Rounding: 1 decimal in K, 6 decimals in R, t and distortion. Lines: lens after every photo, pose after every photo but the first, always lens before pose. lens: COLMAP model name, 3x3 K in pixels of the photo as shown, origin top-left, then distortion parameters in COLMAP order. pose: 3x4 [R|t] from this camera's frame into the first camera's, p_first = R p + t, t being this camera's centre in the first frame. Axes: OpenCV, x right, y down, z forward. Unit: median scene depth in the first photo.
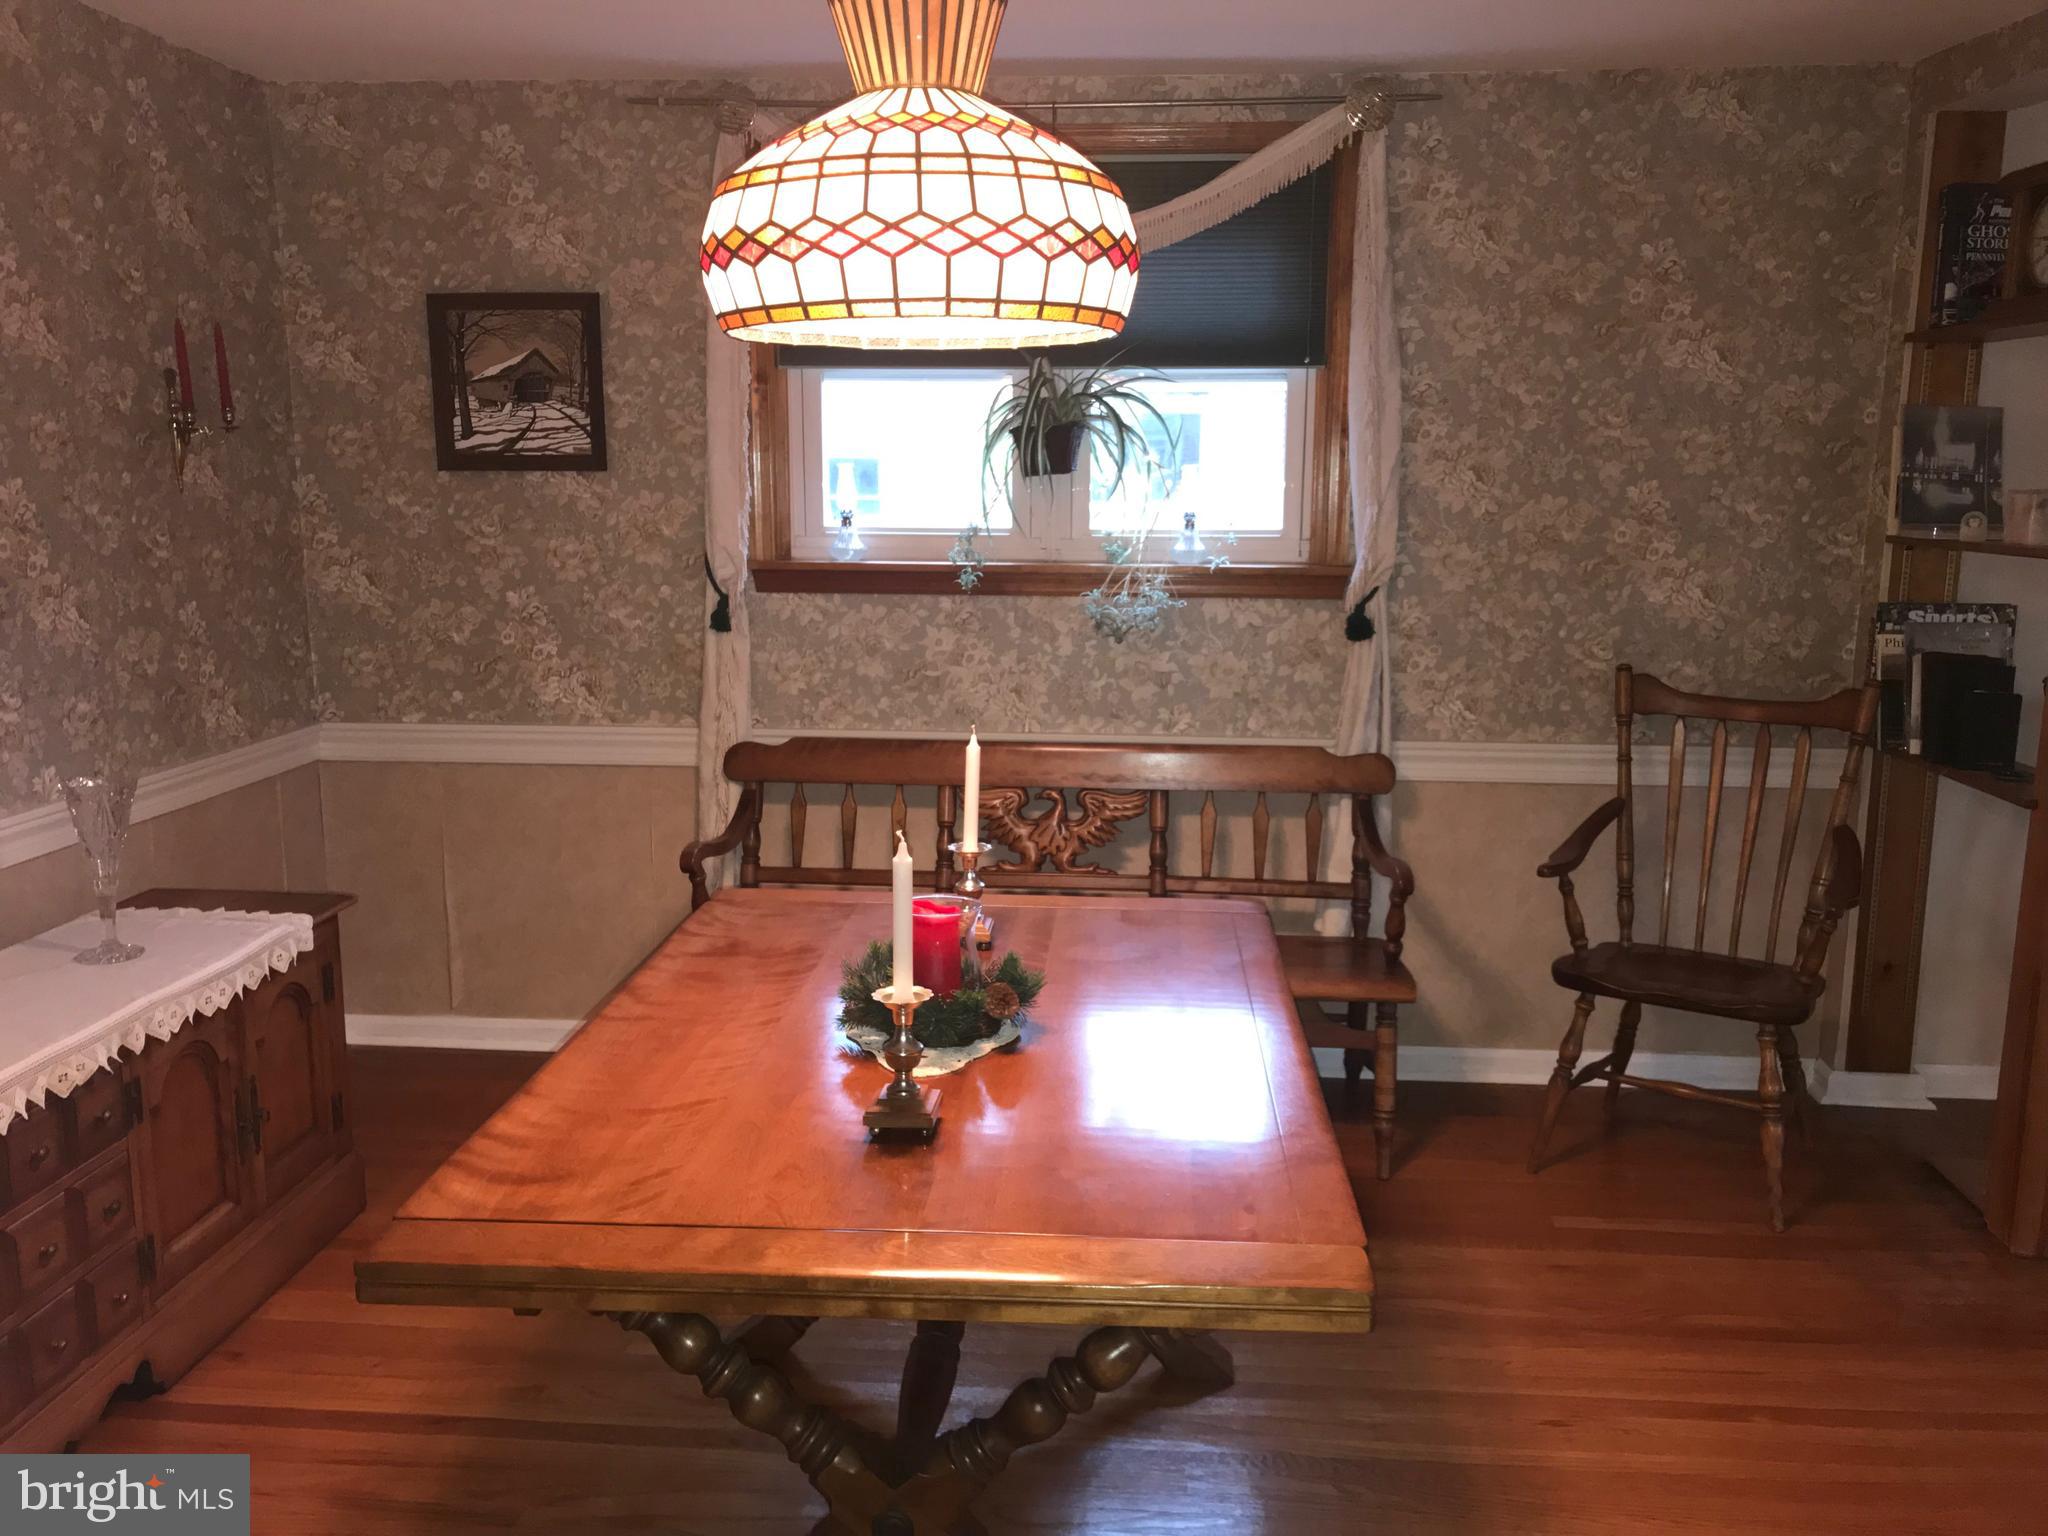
lens RADIAL K [[1689.4, 0, 1037.1], [0, 1689.4, 776.2], [0, 0, 1]] dist [0.072051, -0.071187]
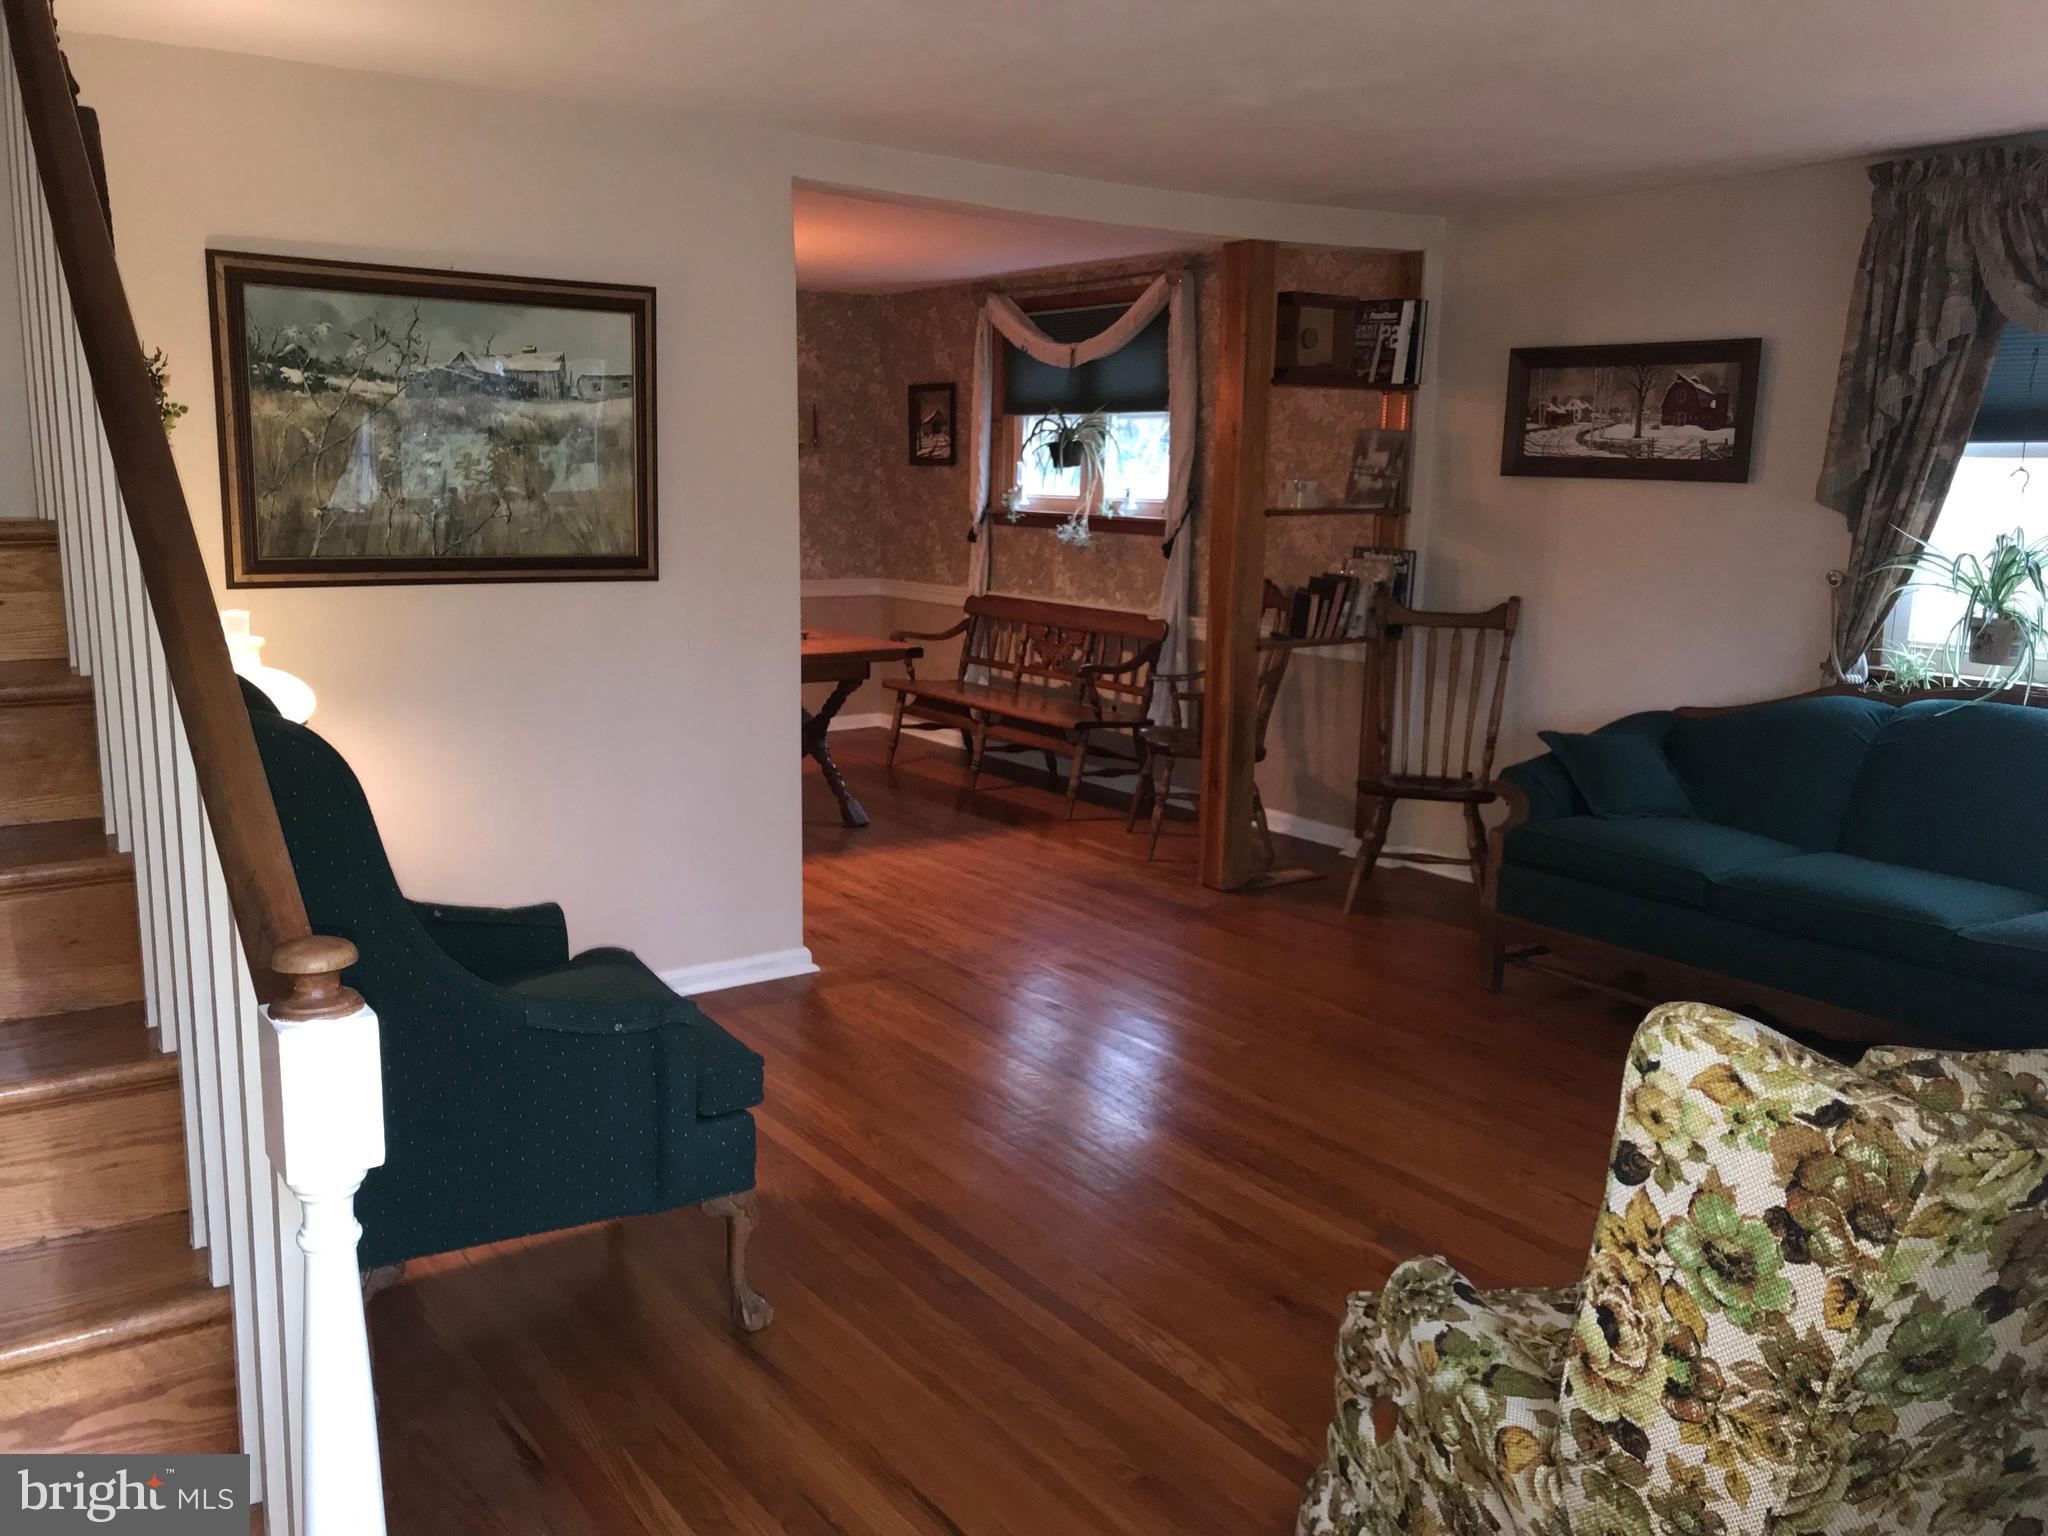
lens RADIAL K [[1689.4, 0, 1020.0], [0, 1689.4, 771.2], [0, 0, 1]] dist [0.072051, -0.071187]
pose [[0.630290, 0.143036, -0.763069, 1.509651], [-0.152899, 0.986501, 0.058624, 0.063373], [0.761154, 0.079722, 0.643653, -0.279811]]
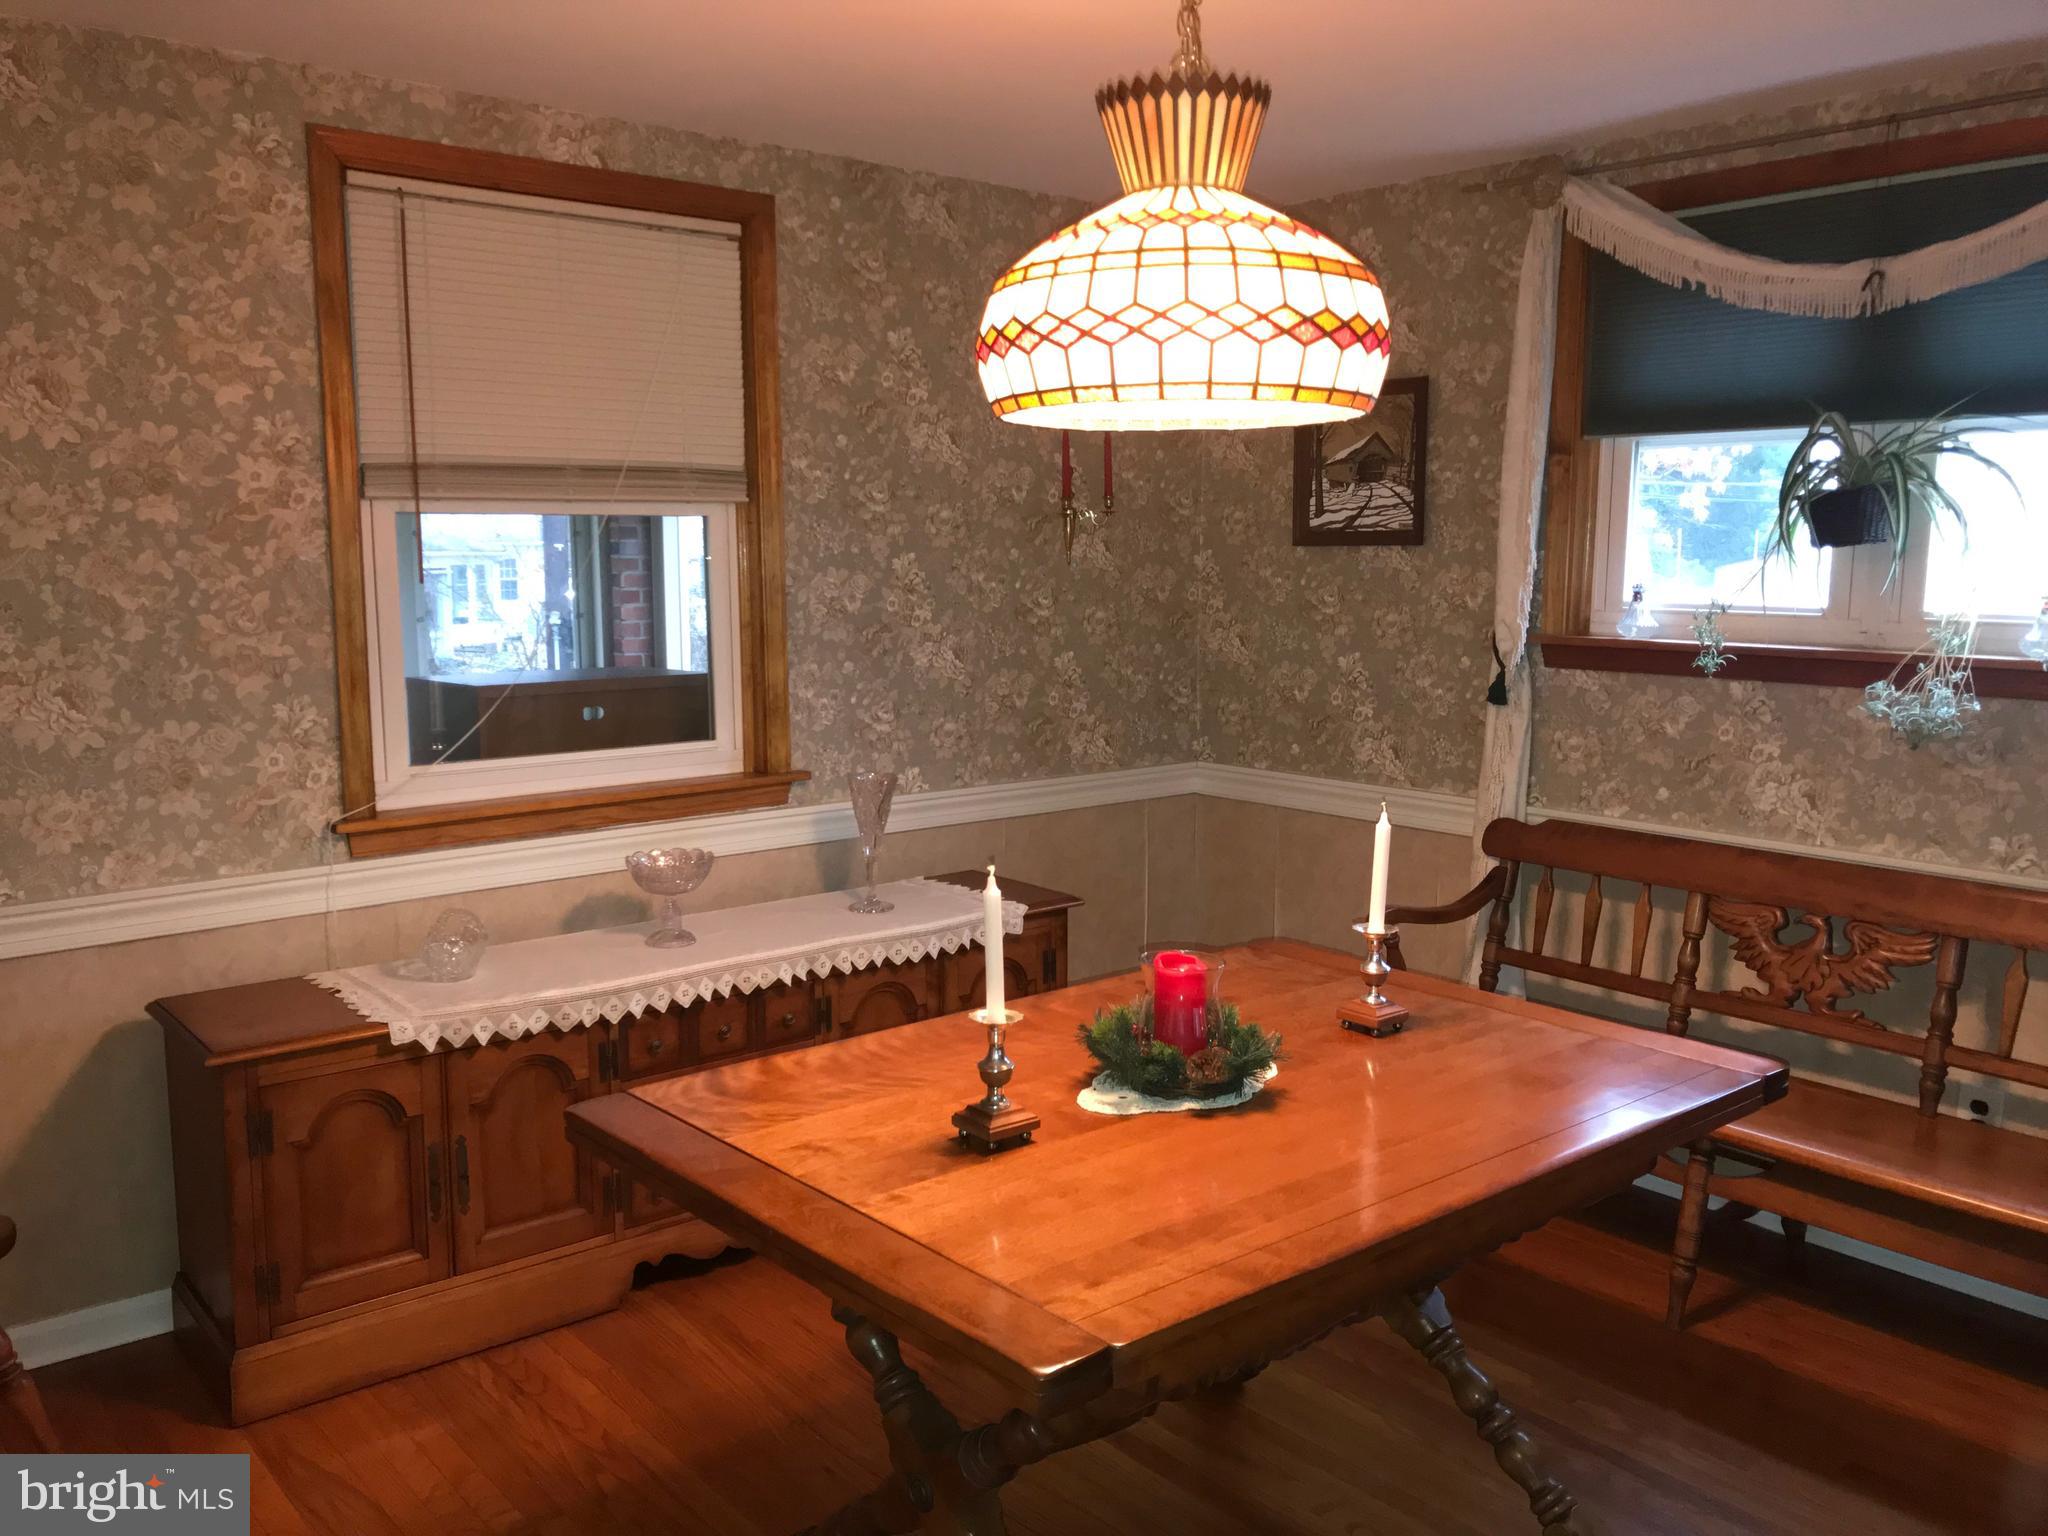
lens RADIAL K [[1689.4, 0, 1032.7], [0, 1689.4, 776.9], [0, 0, 1]] dist [0.072051, -0.071187]
pose [[0.695278, 0.096859, -0.712185, 0.342453], [-0.128717, 0.991639, 0.009204, -0.018038], [0.707122, 0.085271, 0.701932, 0.116919]]
